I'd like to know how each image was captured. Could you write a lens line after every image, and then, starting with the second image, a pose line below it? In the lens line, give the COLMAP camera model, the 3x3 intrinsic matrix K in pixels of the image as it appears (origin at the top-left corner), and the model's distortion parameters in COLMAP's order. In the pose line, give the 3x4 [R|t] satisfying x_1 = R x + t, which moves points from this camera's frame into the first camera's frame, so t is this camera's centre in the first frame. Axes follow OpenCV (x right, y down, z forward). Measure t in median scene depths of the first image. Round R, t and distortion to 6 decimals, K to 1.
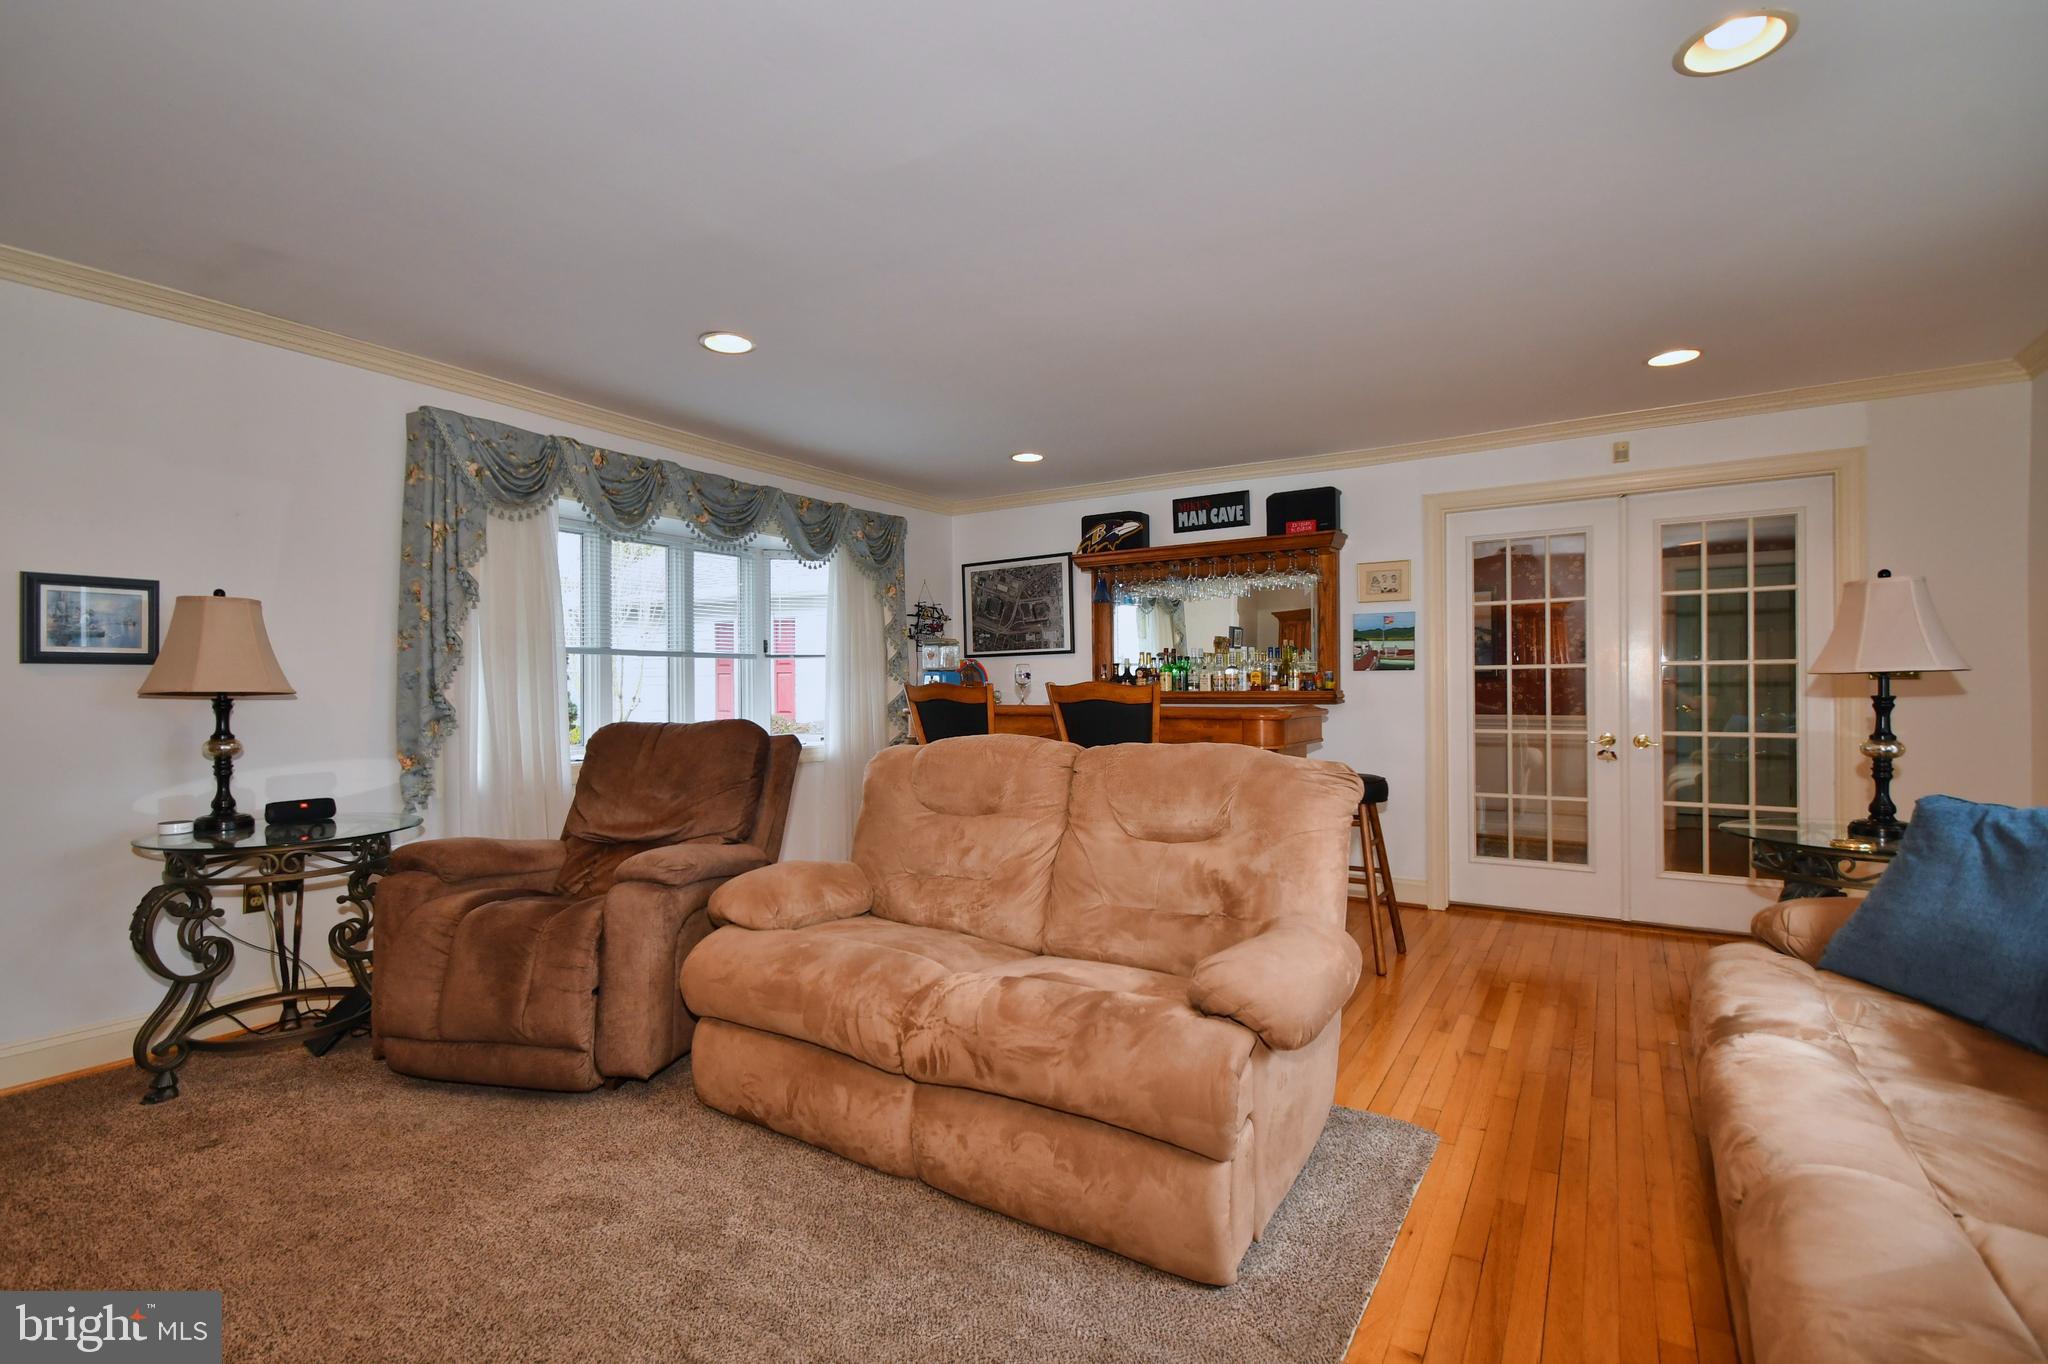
lens RADIAL K [[907.4, 0, 1025.2], [0, 907.4, 681.5], [0, 0, 1]] dist [0.009600, -0.008394]
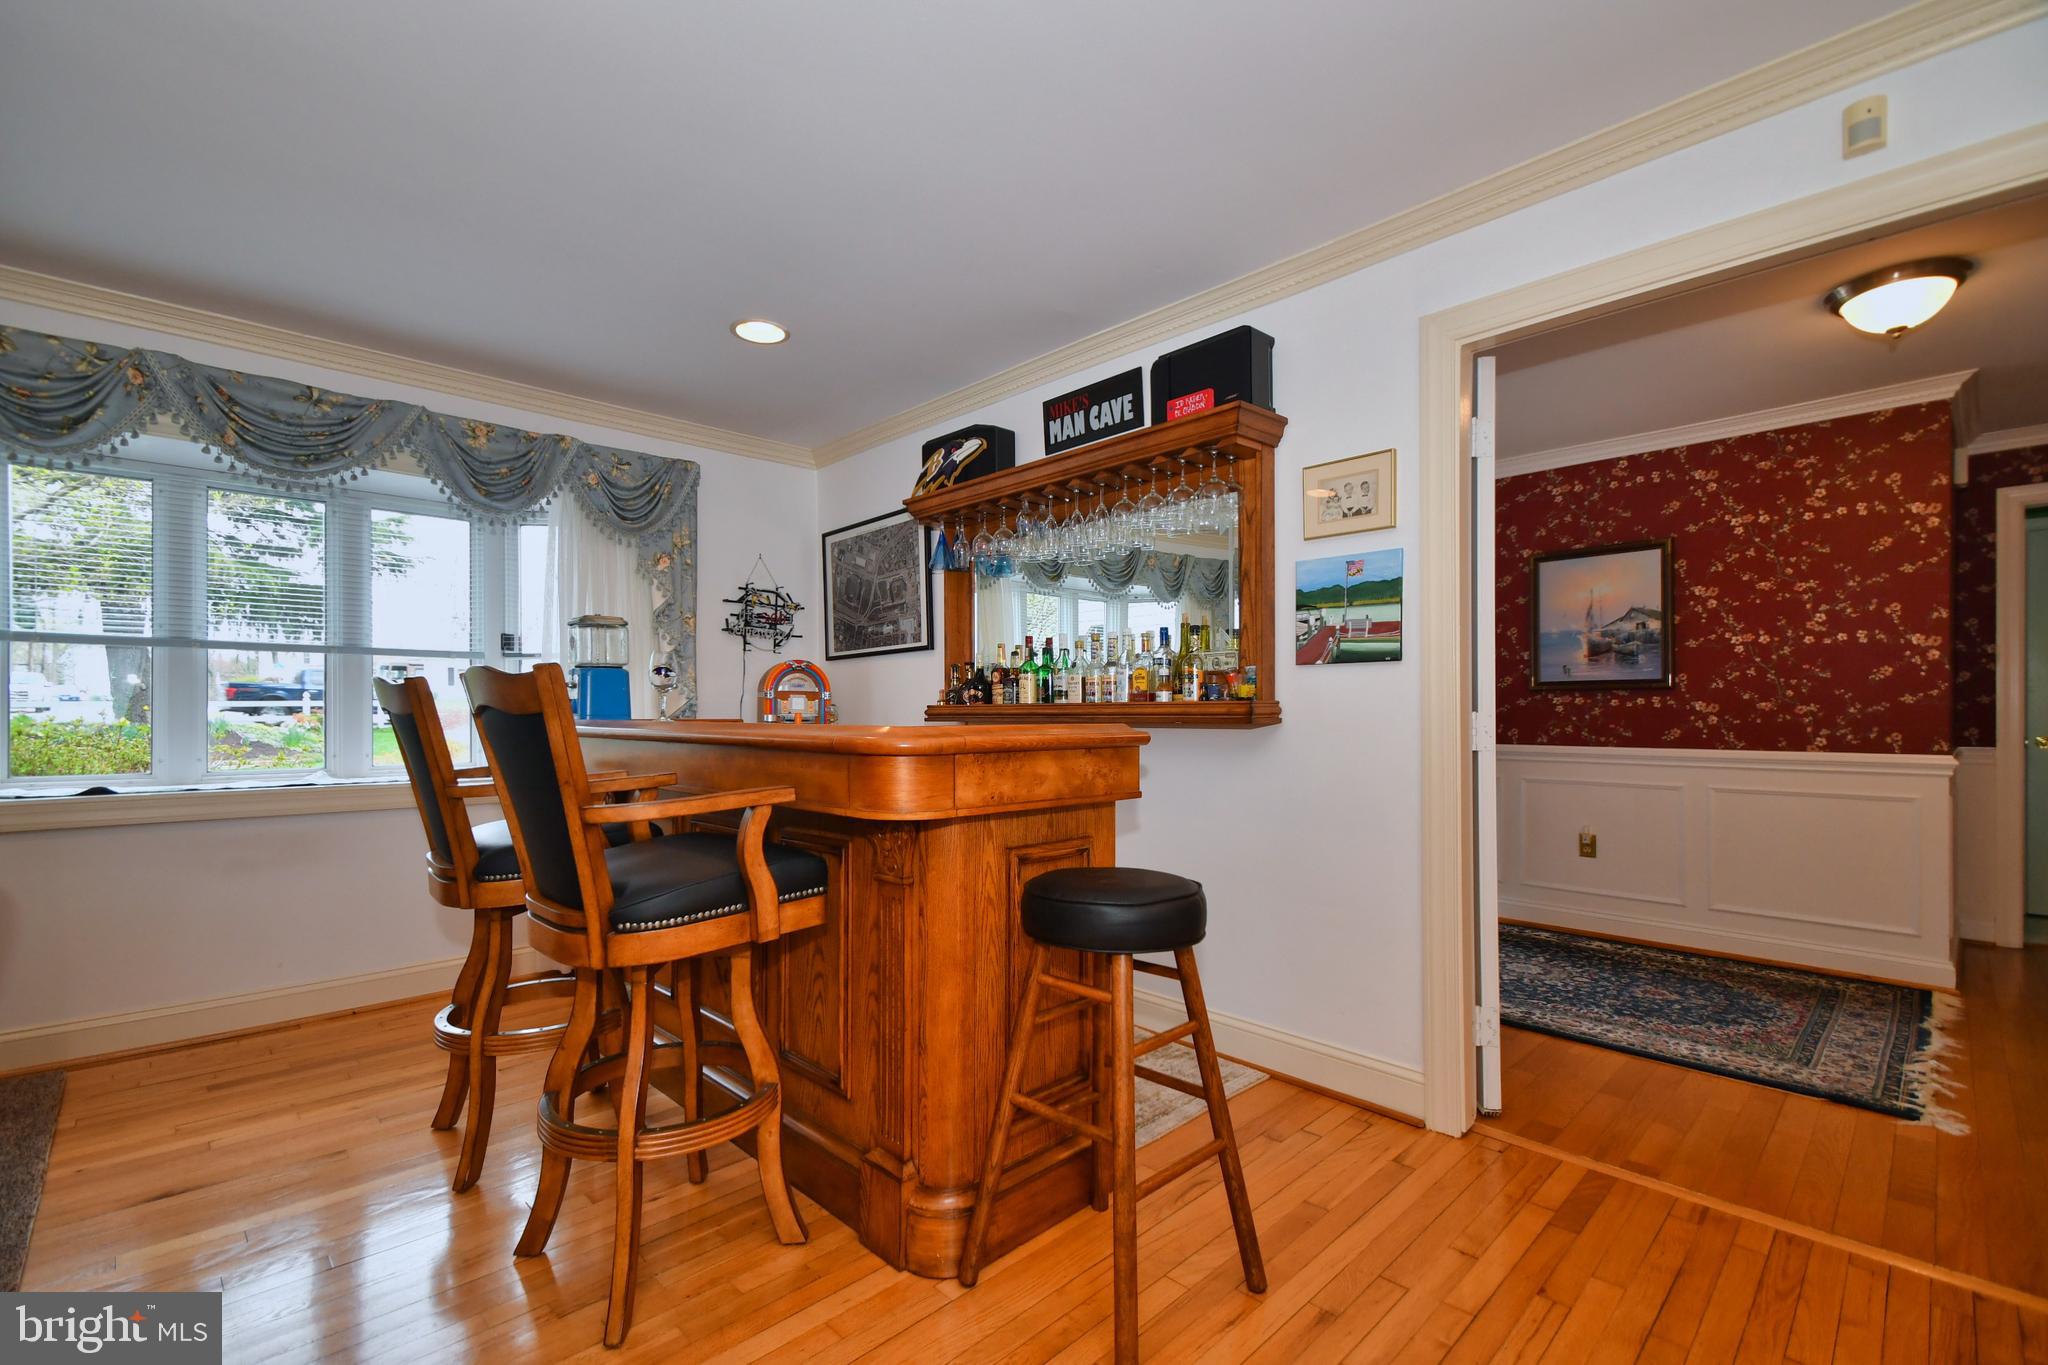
lens RADIAL K [[907.4, 0, 976.9], [0, 907.4, 706.8], [0, 0, 1]] dist [0.009600, -0.008394]
pose [[0.972395, 0.004674, -0.233292, 0.274693], [-0.004476, 0.999989, 0.001381, 0.011979], [0.233296, -0.000299, 0.972406, 0.385125]]
